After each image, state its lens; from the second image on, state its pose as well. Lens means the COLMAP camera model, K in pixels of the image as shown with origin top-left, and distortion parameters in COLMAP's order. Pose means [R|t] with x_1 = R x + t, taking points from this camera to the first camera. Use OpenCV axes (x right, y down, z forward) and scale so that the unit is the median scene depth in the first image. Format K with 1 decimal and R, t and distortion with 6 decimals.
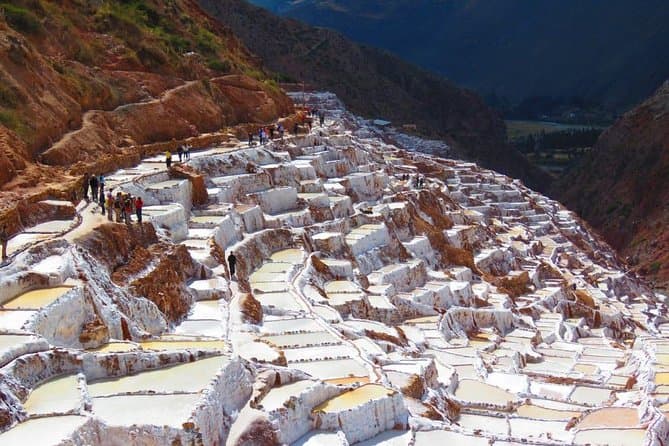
lens RADIAL K [[902.5, 0, 334.5], [0, 902.5, 223.0], [0, 0, 1]] dist [0.055218, 0.037951]
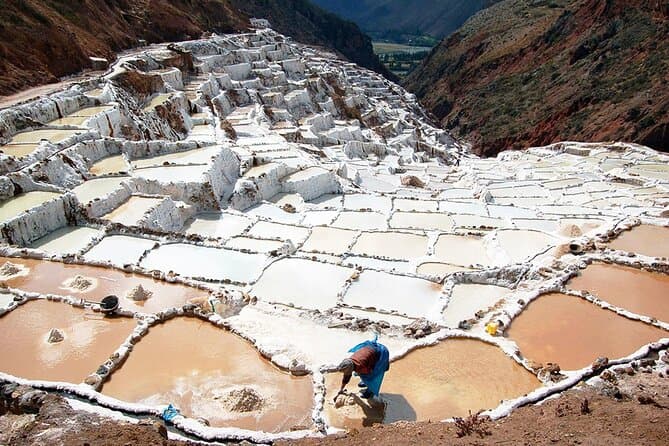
lens RADIAL K [[902.5, 0, 334.5], [0, 902.5, 223.0], [0, 0, 1]] dist [0.055218, 0.037951]
pose [[0.999100, -0.010706, -0.041047, 0.167752], [0.025316, 0.926905, 0.374441, -0.376311], [0.034038, -0.375143, 0.926342, -0.549110]]
